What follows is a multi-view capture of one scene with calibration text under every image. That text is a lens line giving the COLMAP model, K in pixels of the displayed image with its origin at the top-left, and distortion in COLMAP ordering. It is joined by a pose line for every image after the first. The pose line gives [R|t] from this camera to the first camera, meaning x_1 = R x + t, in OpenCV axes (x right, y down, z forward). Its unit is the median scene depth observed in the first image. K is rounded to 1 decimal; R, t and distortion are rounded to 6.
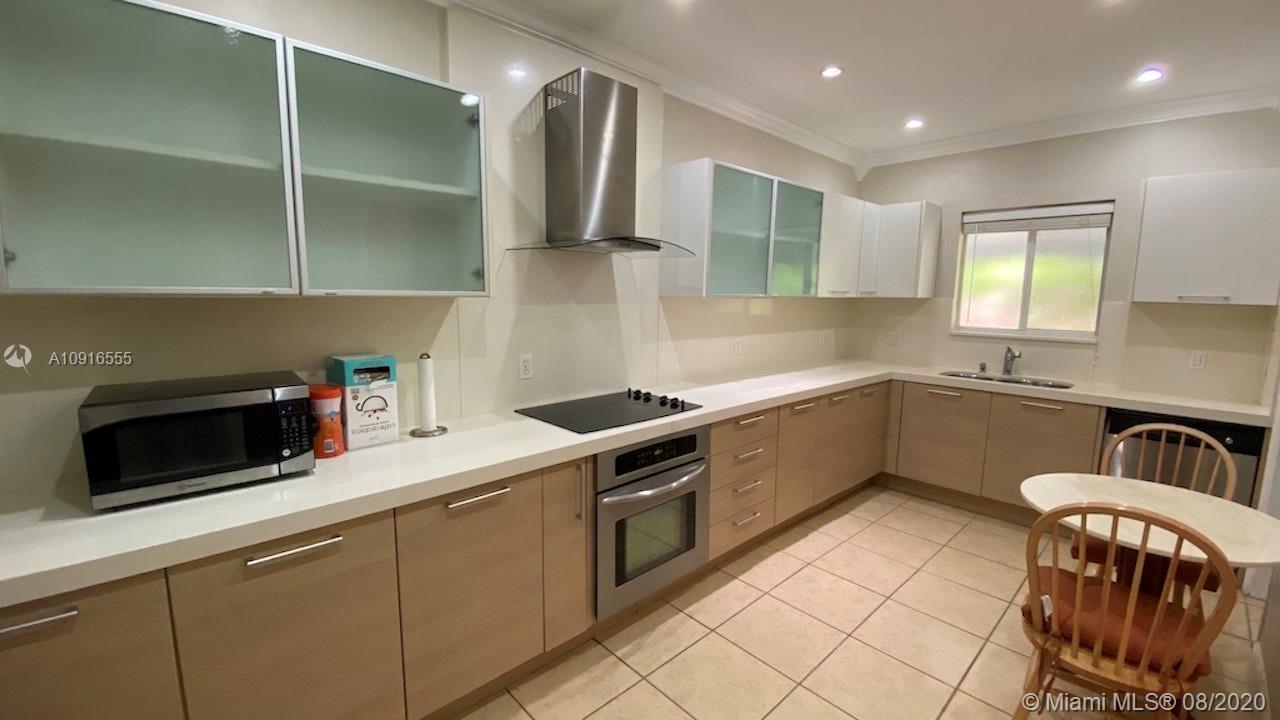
lens RADIAL K [[529.2, 0, 640.0], [0, 529.2, 360.0], [0, 0, 1]] dist [0.002122, 0.000009]
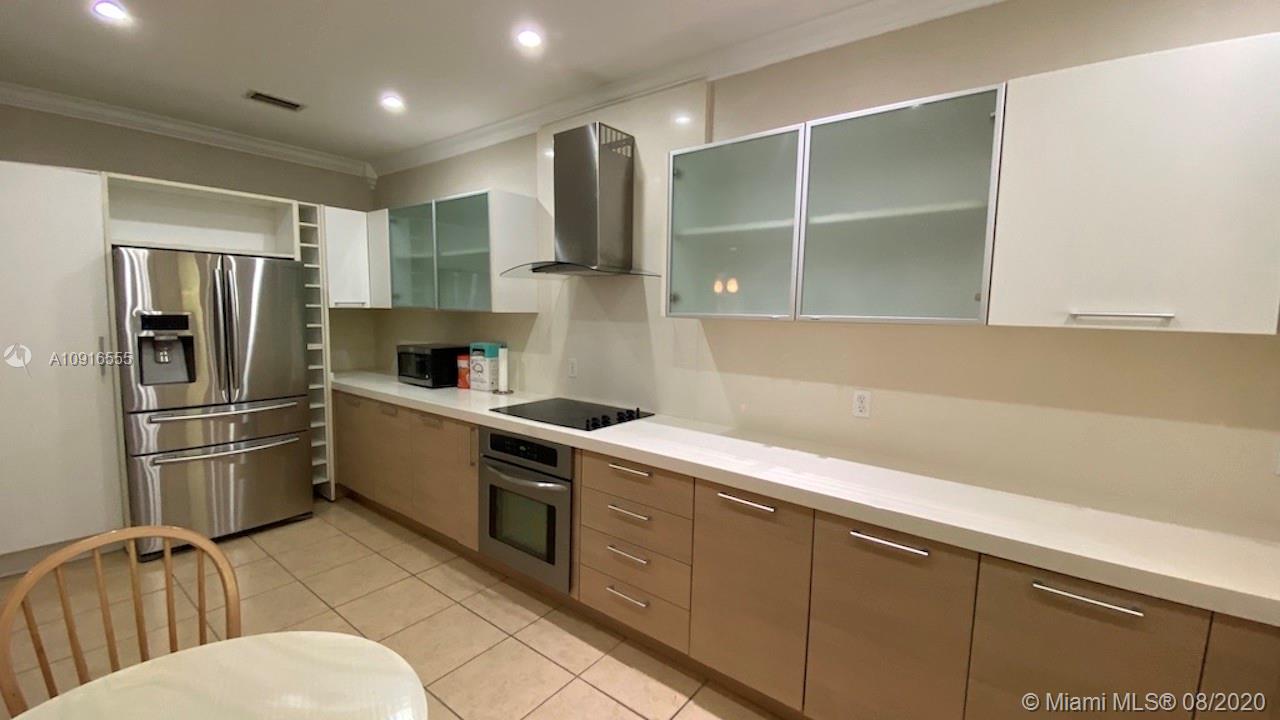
lens RADIAL K [[517.0, 0, 640.0], [0, 517.0, 360.0], [0, 0, 1]] dist [-0.000232, -0.000184]
pose [[0.146487, 0.082863, -0.985736, 0.823663], [-0.149117, 0.986948, 0.060805, -0.084225], [0.977909, 0.138083, 0.156931, 0.749503]]
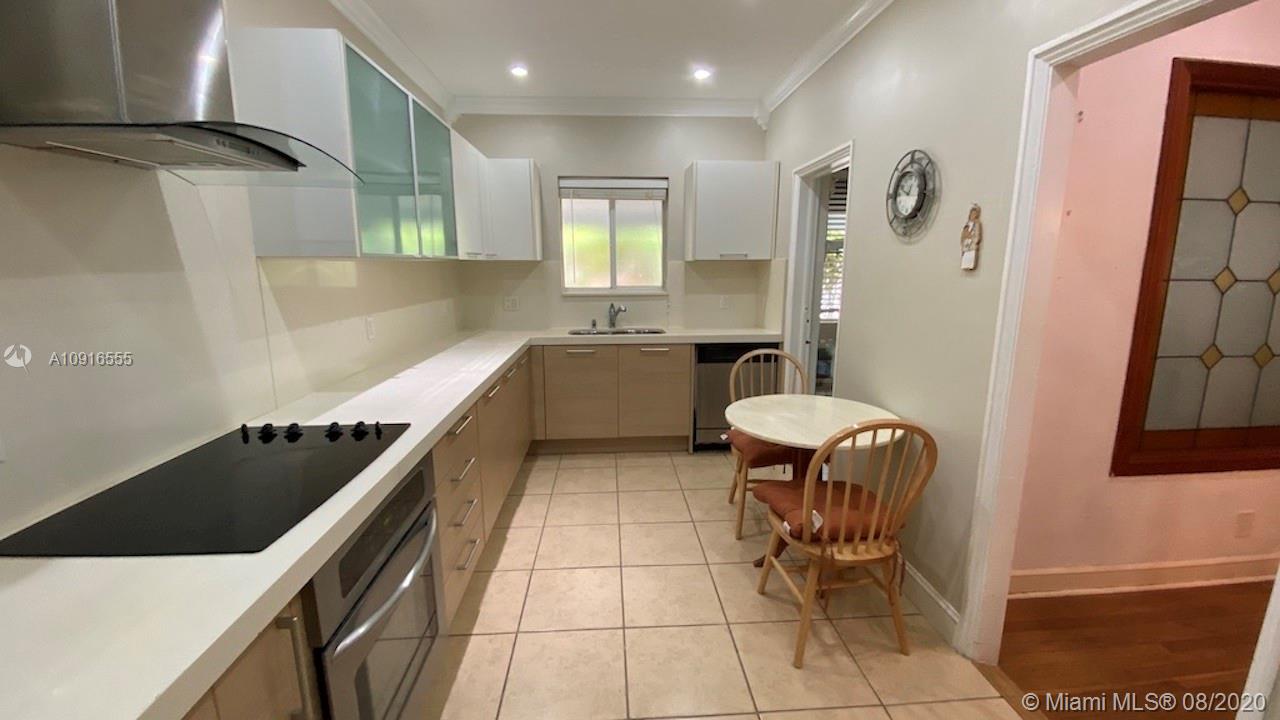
lens RADIAL K [[515.3, 0, 640.0], [0, 515.3, 360.0], [0, 0, 1]] dist [0.034978, -0.000127]
pose [[0.639882, -0.157626, 0.752134, -0.138256], [0.113202, 0.987395, 0.110623, -0.023462], [-0.760090, 0.014357, 0.649659, 0.288632]]
